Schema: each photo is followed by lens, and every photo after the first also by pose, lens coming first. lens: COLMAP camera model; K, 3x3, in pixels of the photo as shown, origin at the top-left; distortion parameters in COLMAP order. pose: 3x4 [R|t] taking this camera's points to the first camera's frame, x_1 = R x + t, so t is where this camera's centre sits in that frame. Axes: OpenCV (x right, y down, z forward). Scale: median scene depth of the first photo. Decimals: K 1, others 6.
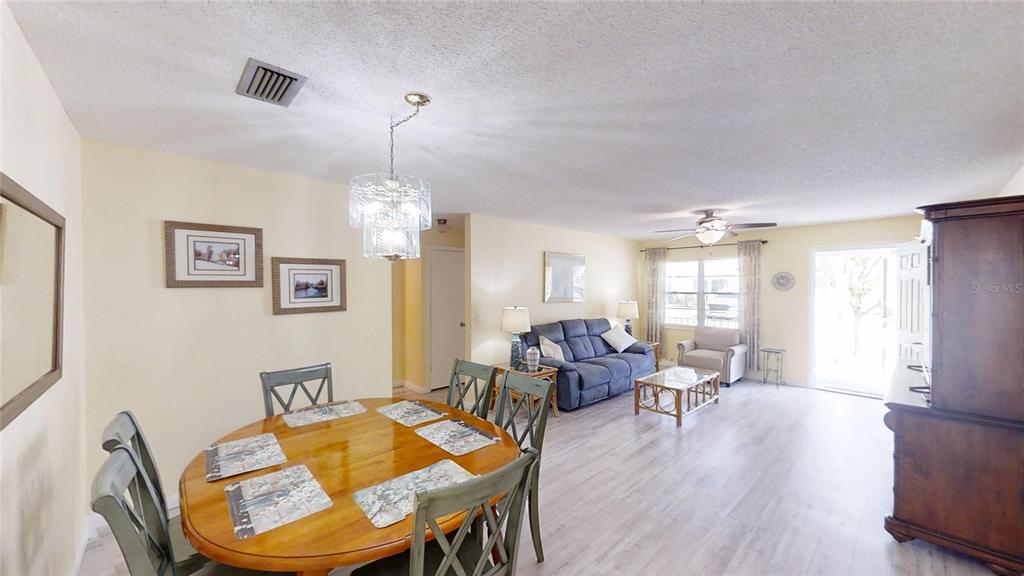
lens RADIAL K [[391.8, 0, 486.3], [0, 391.8, 275.4], [0, 0, 1]] dist [-0.019427, -0.001044]
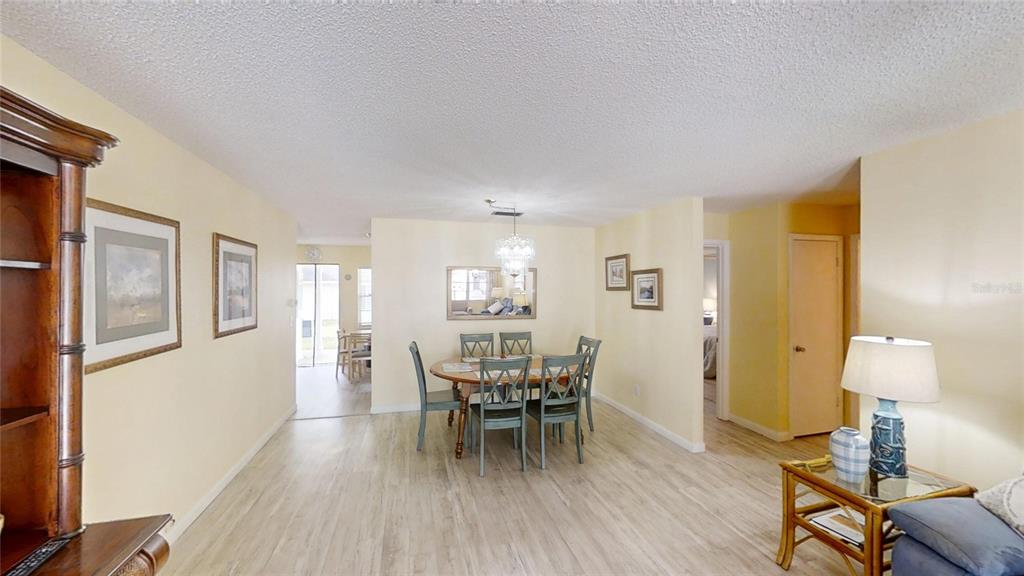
lens RADIAL K [[391.8, 0, 517.4], [0, 391.8, 282.8], [0, 0, 1]] dist [-0.019427, -0.001044]
pose [[-0.455919, -0.022399, -0.889739, 0.986707], [0.022631, 0.999068, -0.036747, 0.044598], [0.889733, -0.036889, -0.454988, 1.276729]]
